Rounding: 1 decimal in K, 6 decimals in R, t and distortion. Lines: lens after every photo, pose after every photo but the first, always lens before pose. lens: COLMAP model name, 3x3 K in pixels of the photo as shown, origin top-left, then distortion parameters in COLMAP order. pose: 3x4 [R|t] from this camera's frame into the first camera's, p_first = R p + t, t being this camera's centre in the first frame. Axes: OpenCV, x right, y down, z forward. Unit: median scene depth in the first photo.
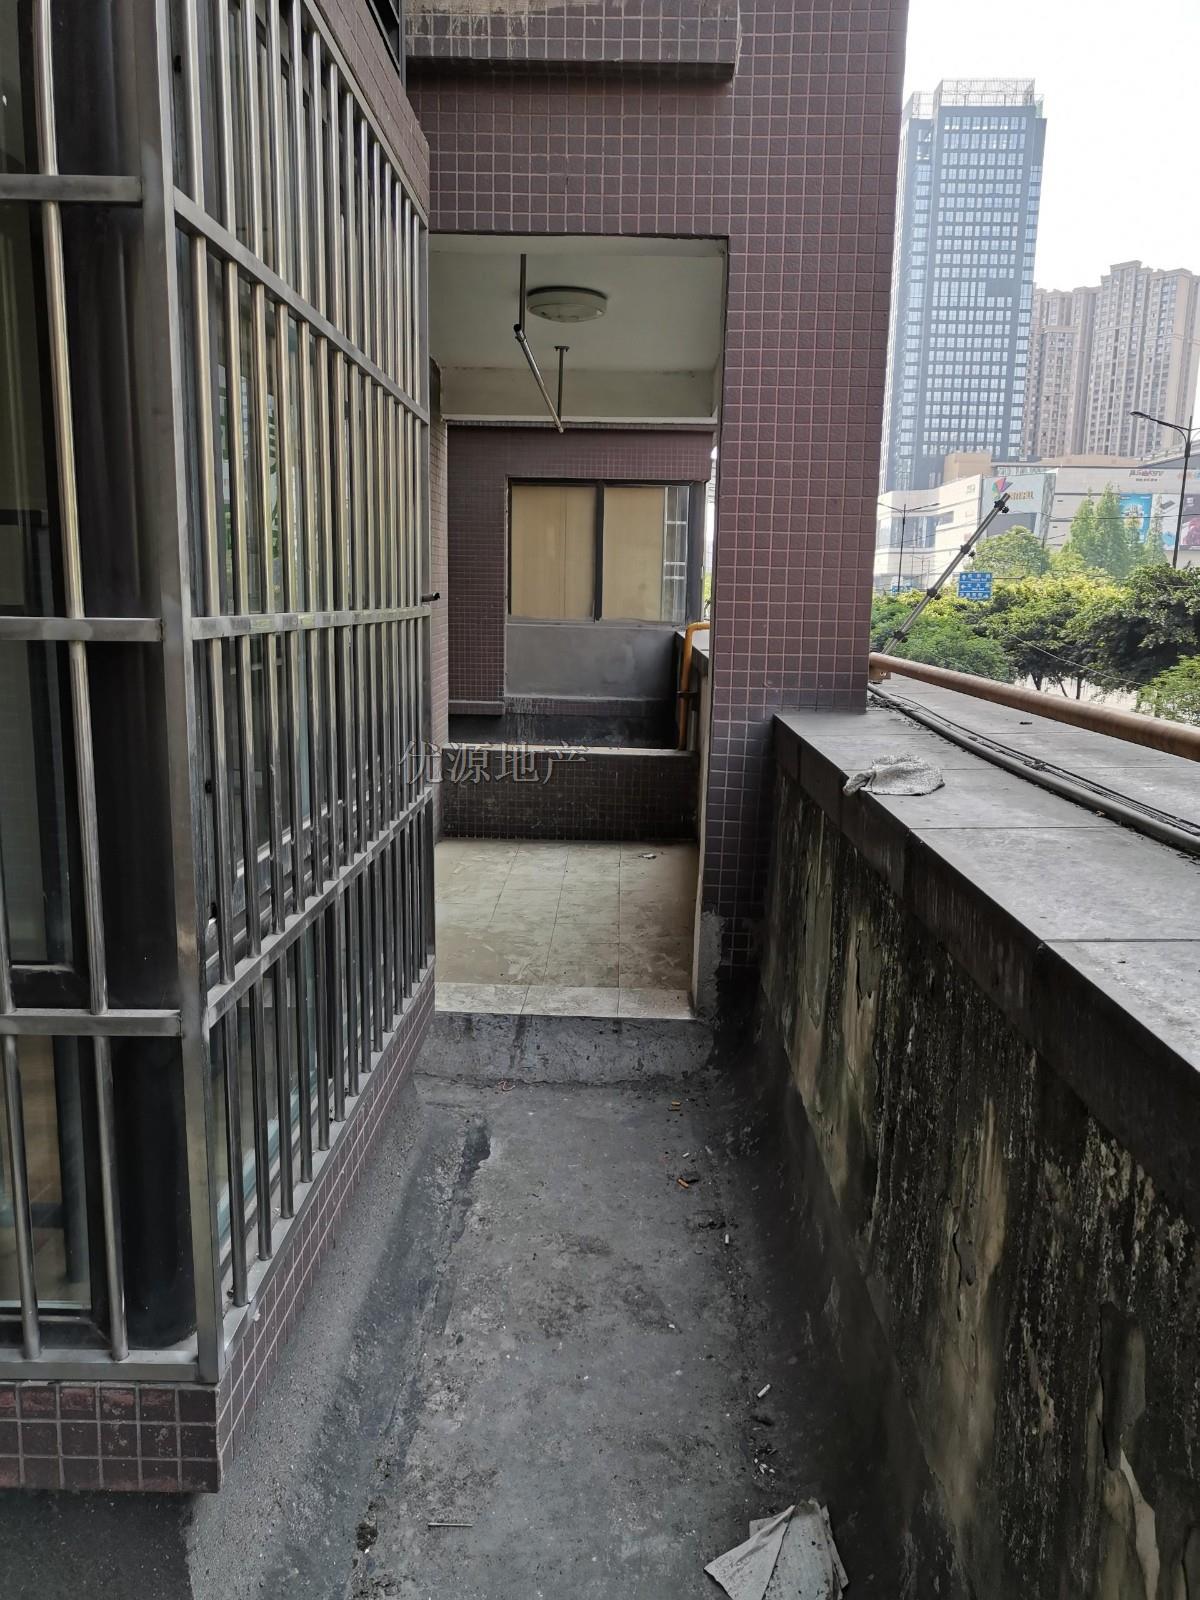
lens RADIAL K [[1208.7, 0, 603.5], [0, 1208.7, 803.7], [0, 0, 1]] dist [0.038651, -0.007434]
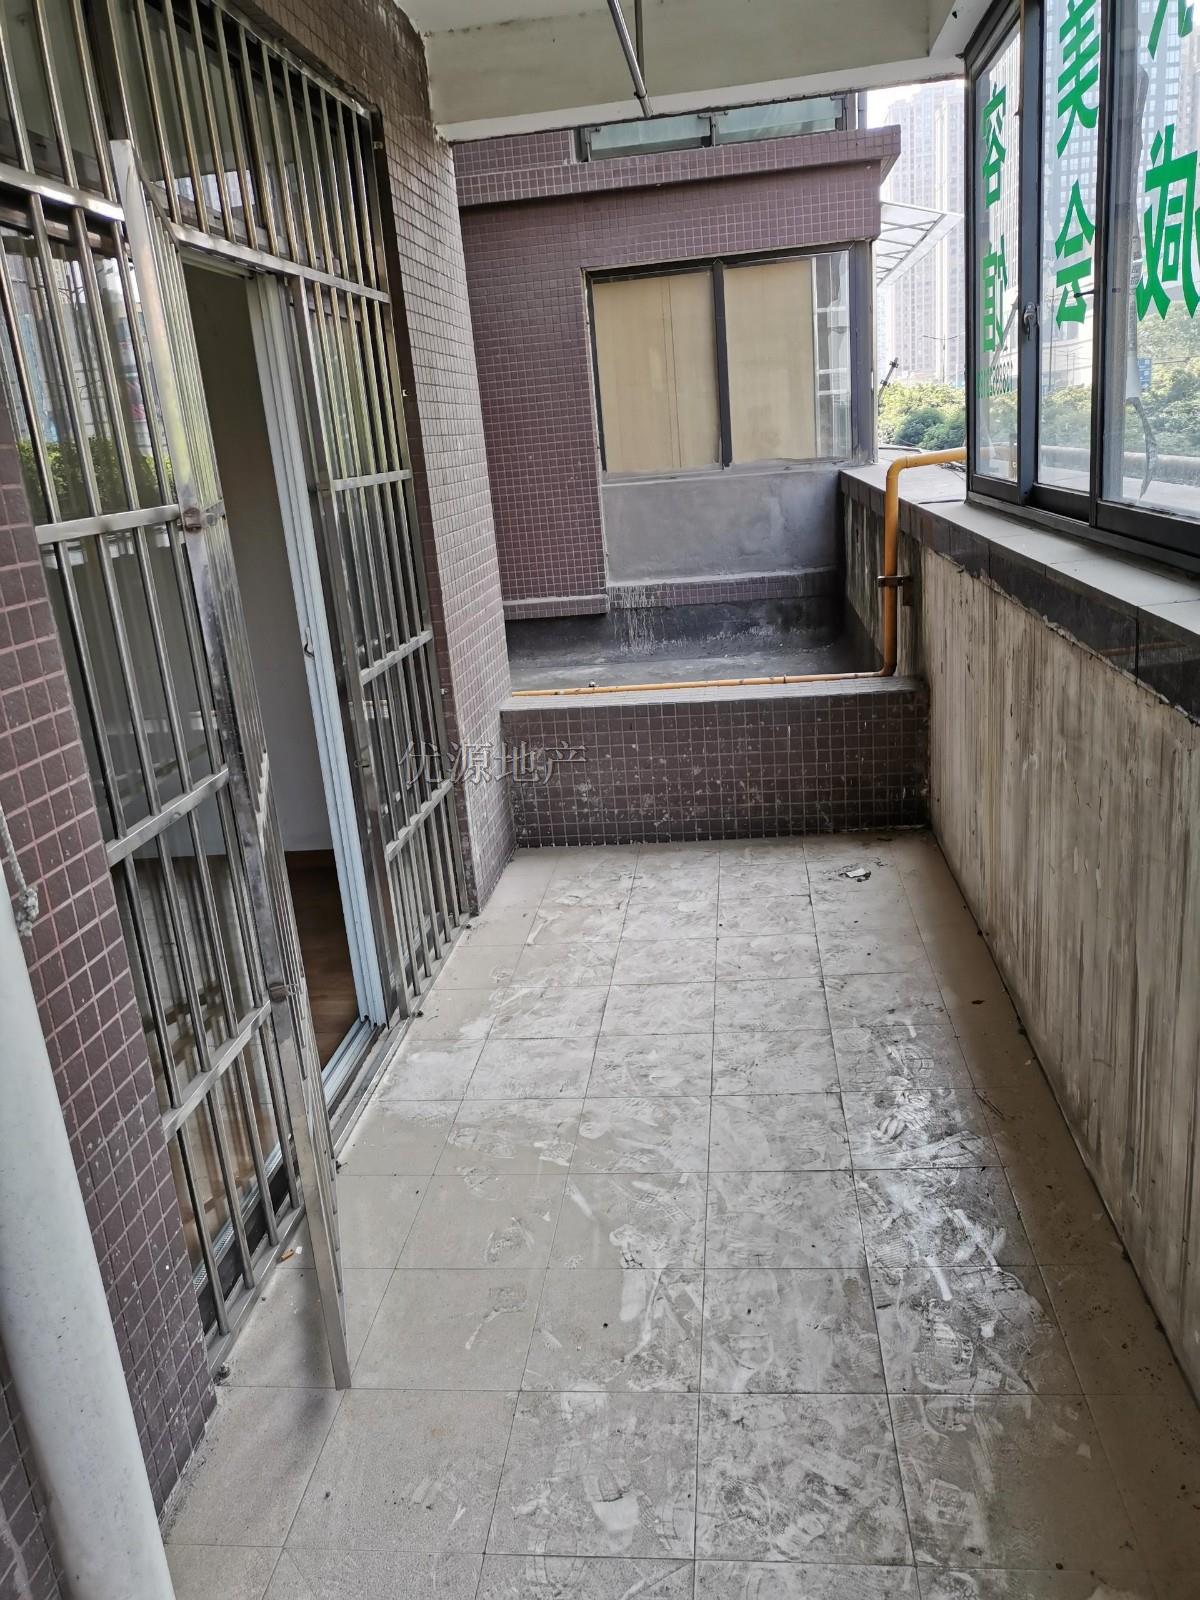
lens RADIAL K [[1208.7, 0, 597.1], [0, 1208.7, 797.5], [0, 0, 1]] dist [0.038651, -0.007434]
pose [[0.989737, -0.075185, -0.121523, -0.008958], [0.088678, 0.989998, 0.109732, -0.046058], [0.112057, -0.119382, 0.986504, 0.277203]]
